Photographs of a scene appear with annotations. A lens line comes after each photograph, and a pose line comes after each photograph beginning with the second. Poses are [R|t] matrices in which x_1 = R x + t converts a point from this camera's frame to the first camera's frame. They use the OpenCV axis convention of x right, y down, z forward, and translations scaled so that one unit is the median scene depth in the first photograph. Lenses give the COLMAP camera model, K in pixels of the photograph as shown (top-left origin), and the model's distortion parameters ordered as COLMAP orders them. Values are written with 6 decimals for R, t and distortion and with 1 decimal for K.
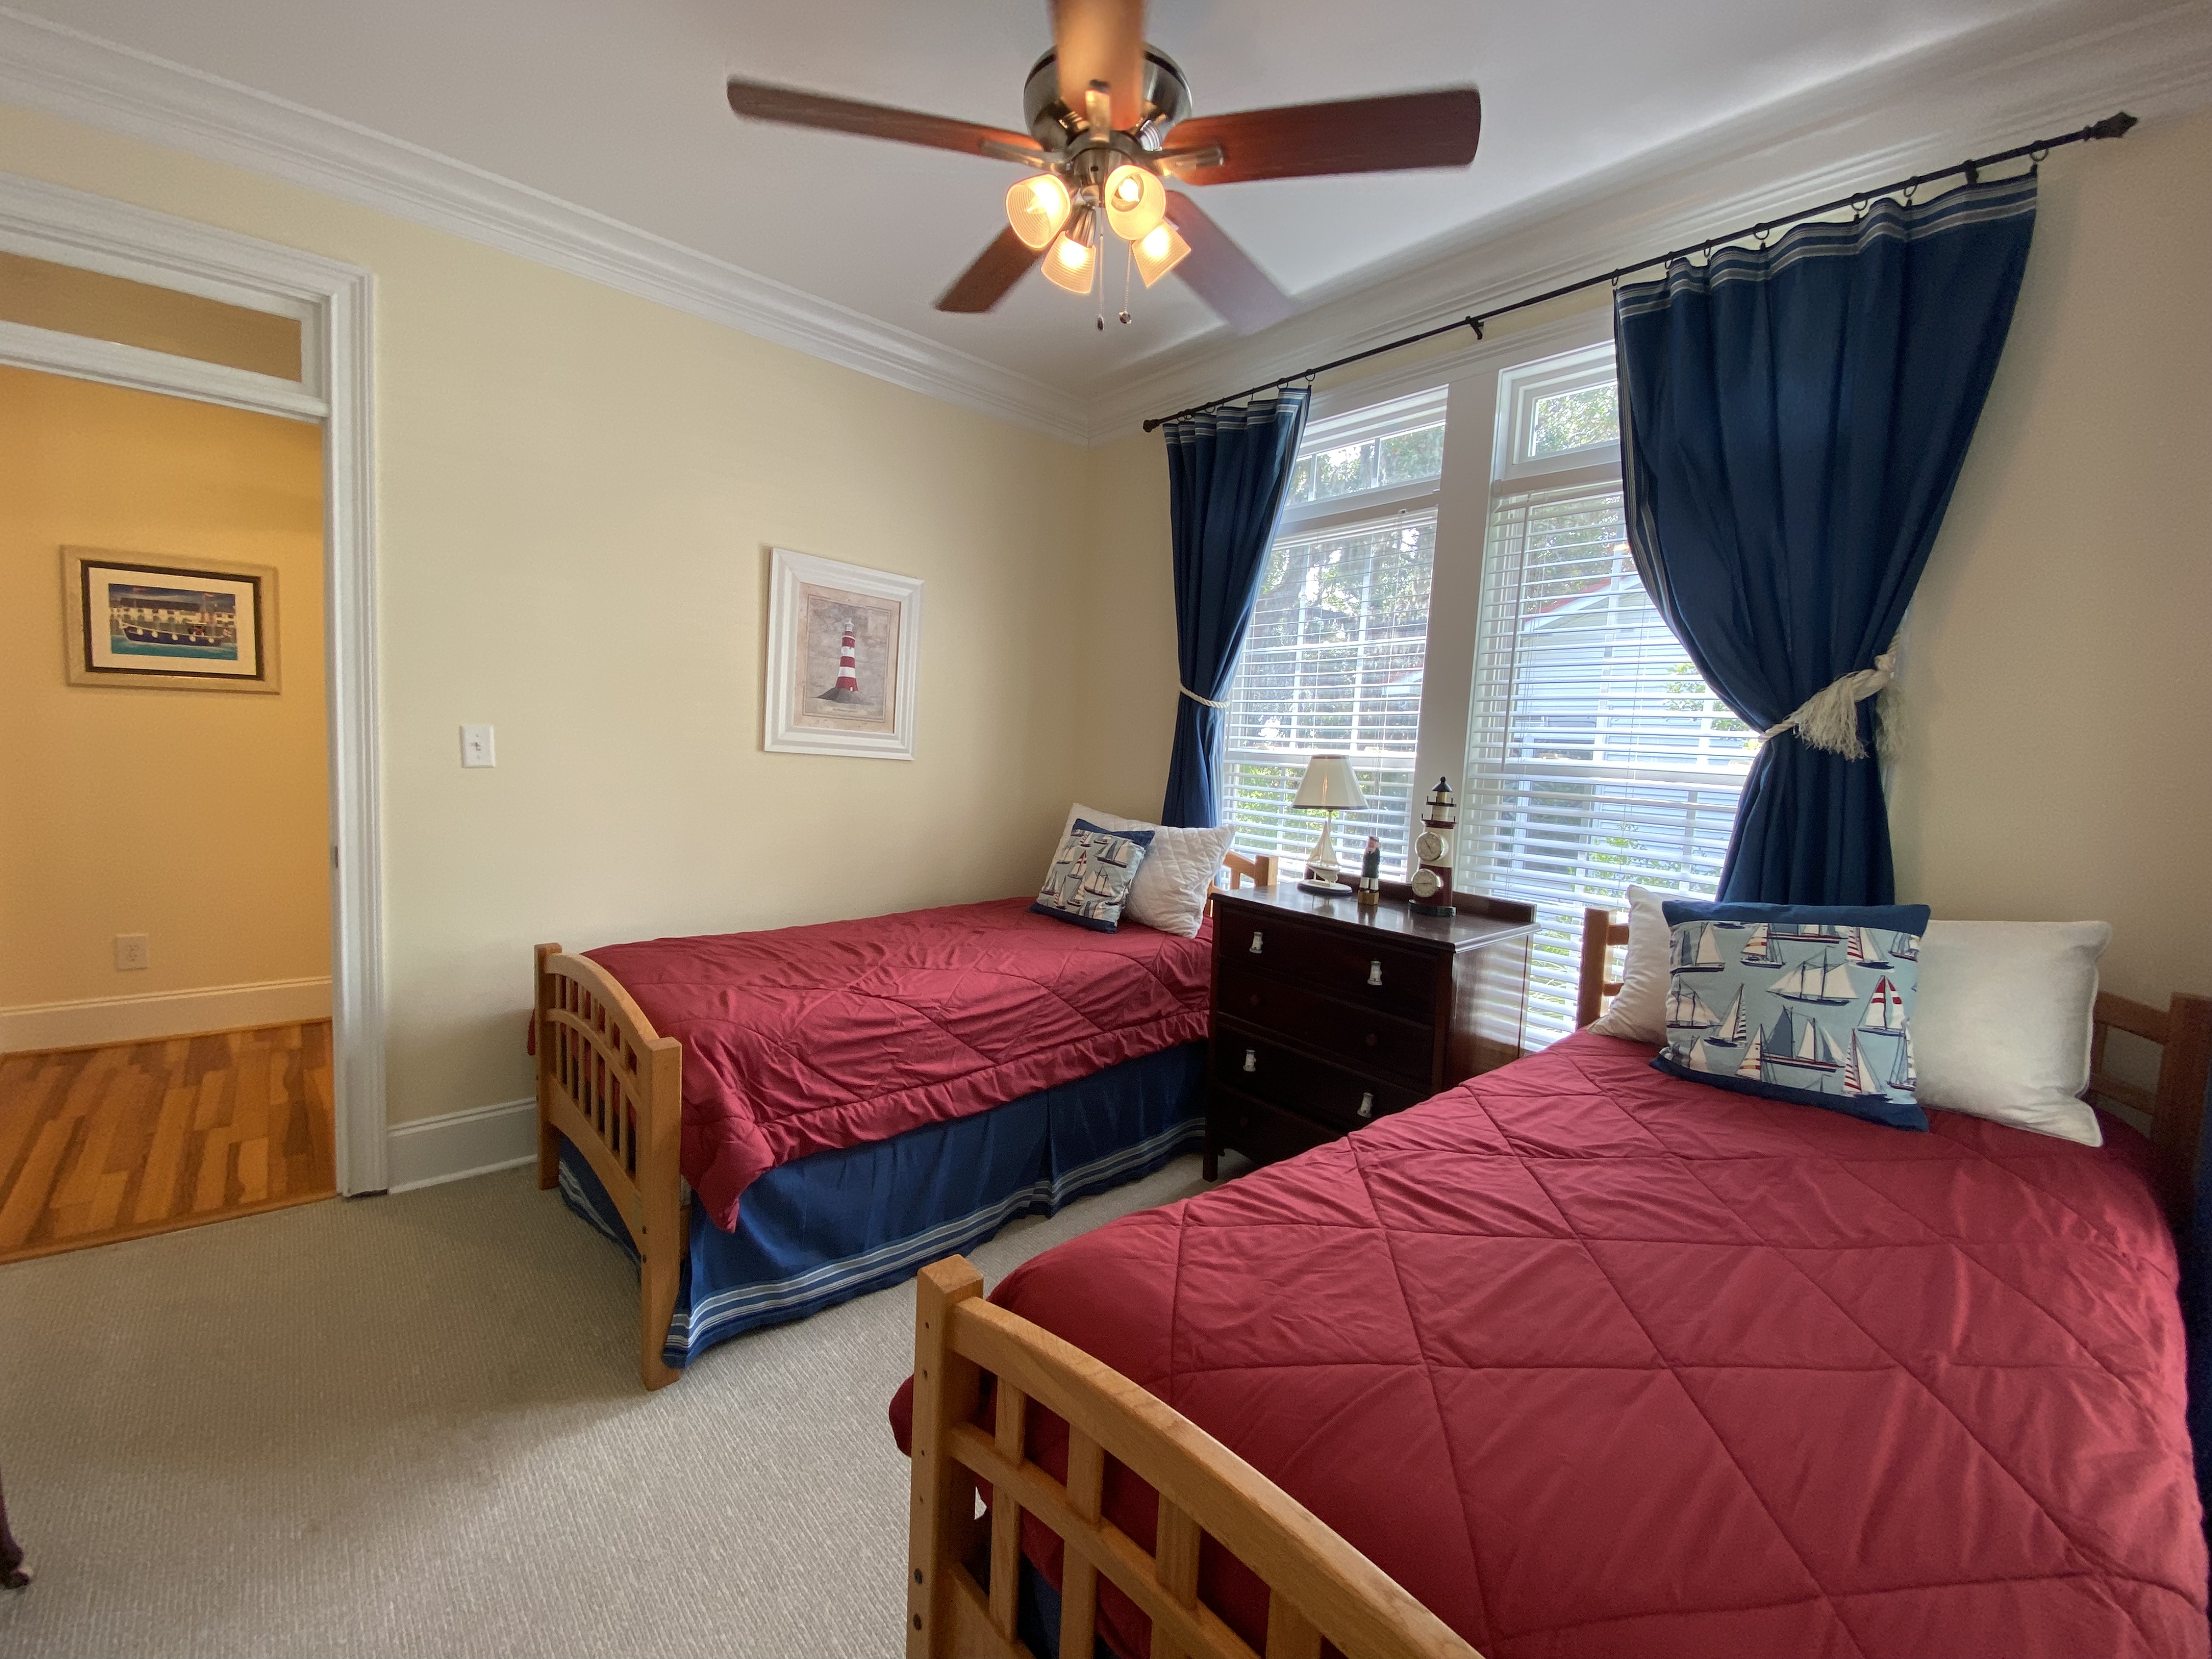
lens RADIAL K [[980.5, 0, 1106.0], [0, 980.5, 829.5], [0, 0, 1]] dist [0.025519, 0.000089]
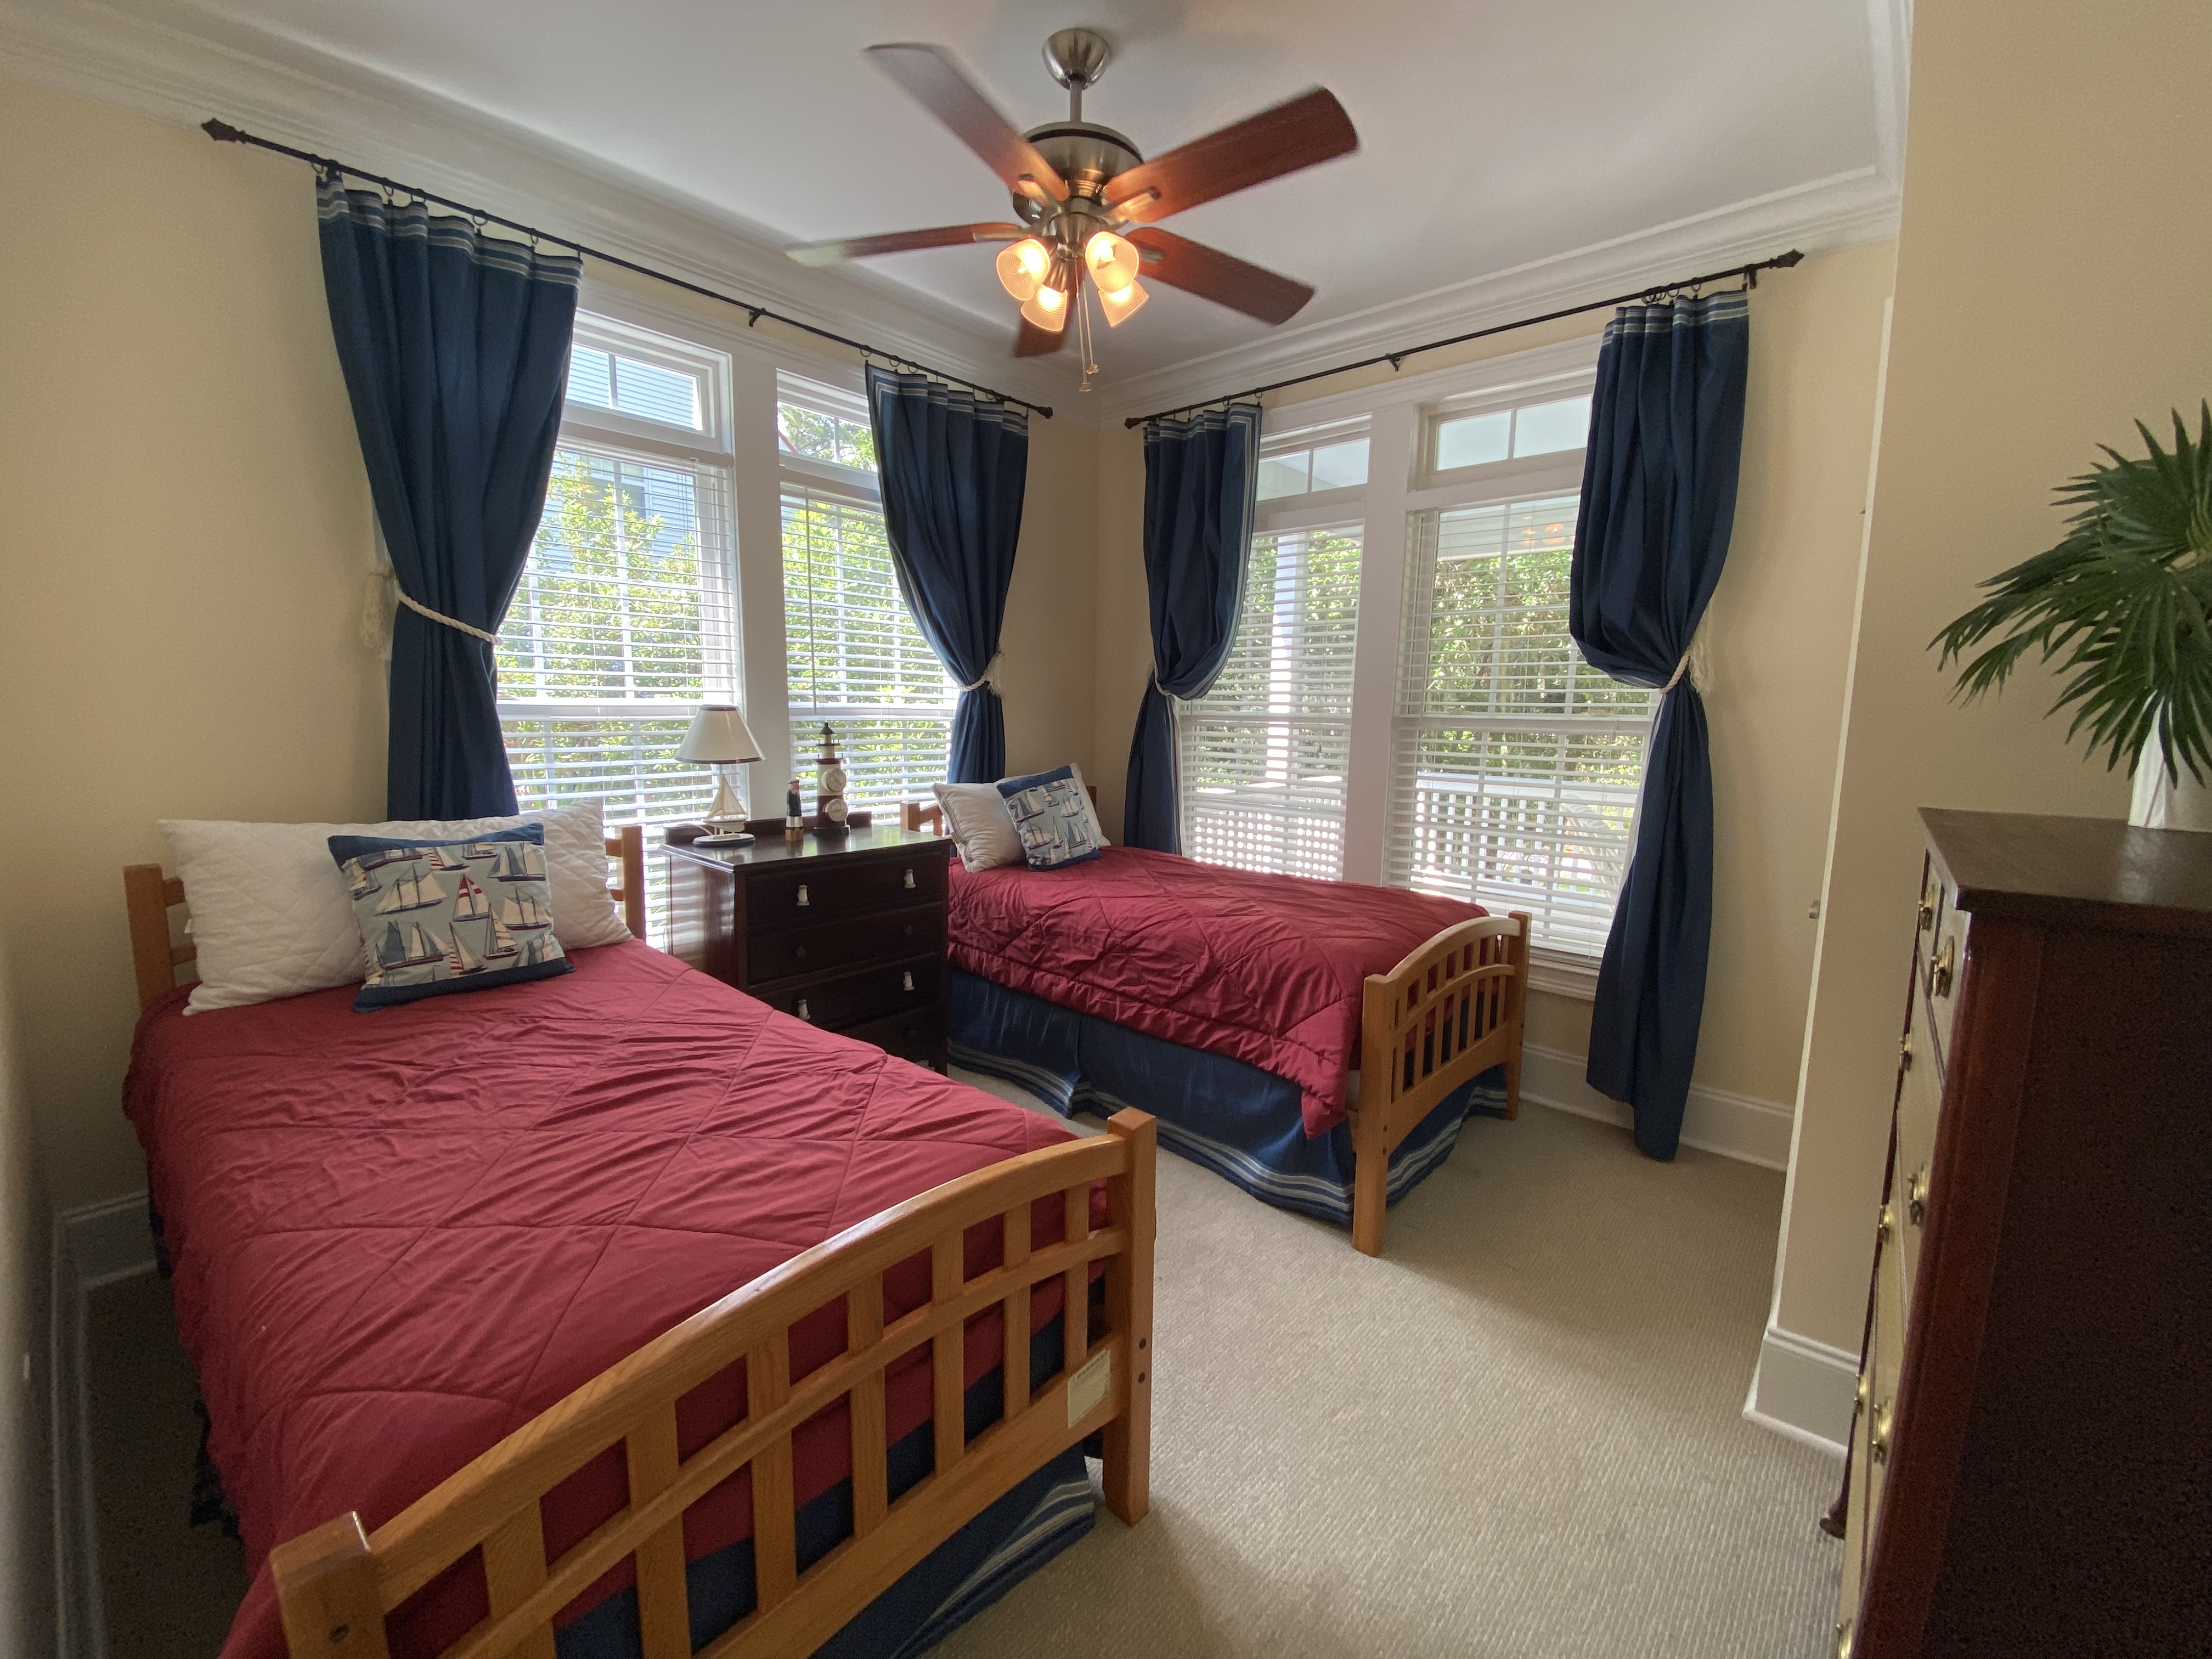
lens RADIAL K [[898.9, 0, 1096.9], [0, 898.9, 822.8], [0, 0, 1]] dist [0.019427, -0.020390]
pose [[-0.163820, -0.171274, 0.971508, -0.681177], [0.069415, 0.980370, 0.184541, -0.094665], [-0.984045, 0.097669, -0.148716, 0.723650]]
